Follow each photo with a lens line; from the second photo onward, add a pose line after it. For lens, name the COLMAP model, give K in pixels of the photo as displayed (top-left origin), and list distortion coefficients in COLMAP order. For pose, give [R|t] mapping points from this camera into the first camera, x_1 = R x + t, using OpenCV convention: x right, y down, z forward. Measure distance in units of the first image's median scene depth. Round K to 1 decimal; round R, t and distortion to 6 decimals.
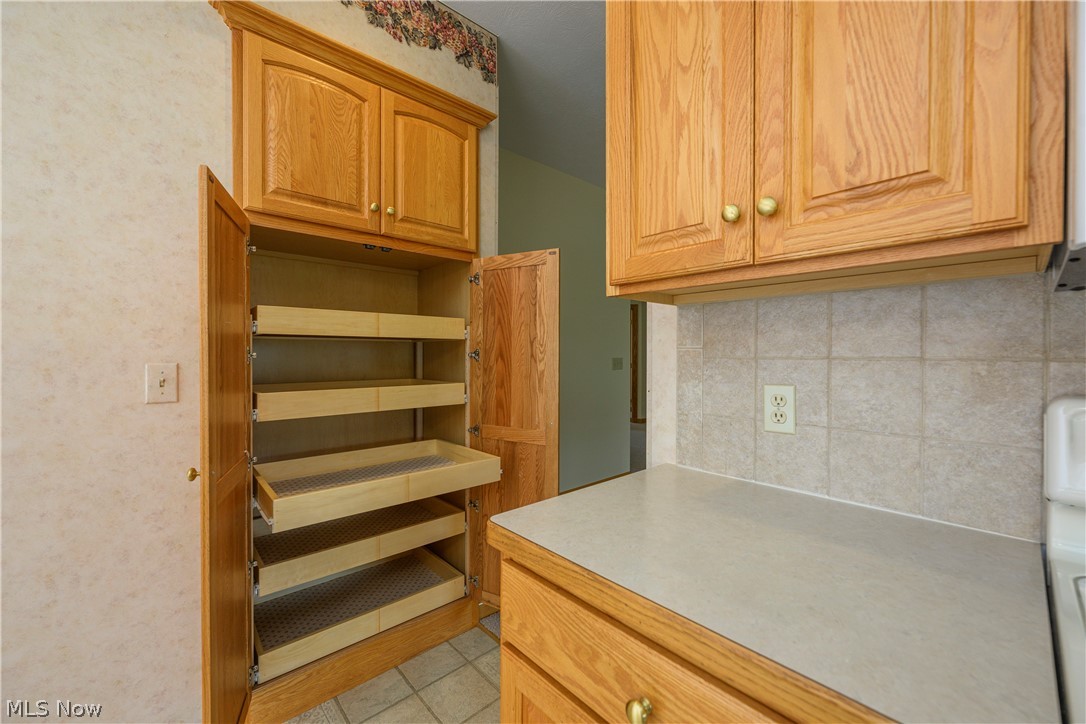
lens RADIAL K [[427.9, 0, 541.2], [0, 427.9, 357.2], [0, 0, 1]] dist [-0.000016, 0.000066]
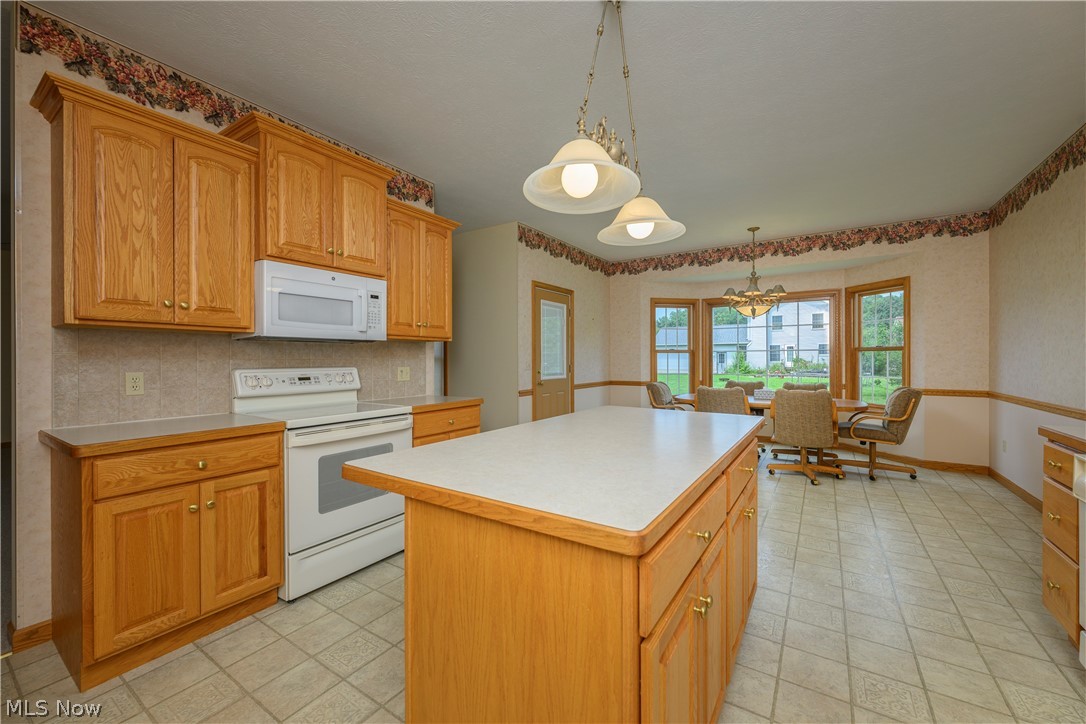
lens RADIAL K [[427.9, 0, 544.7], [0, 427.9, 364.7], [0, 0, 1]] dist [-0.000016, 0.000066]
pose [[-0.257578, -0.015141, 0.966139, -2.213717], [0.005878, 0.999834, 0.017236, 0.004528], [-0.966240, 0.010118, -0.257447, -0.443599]]
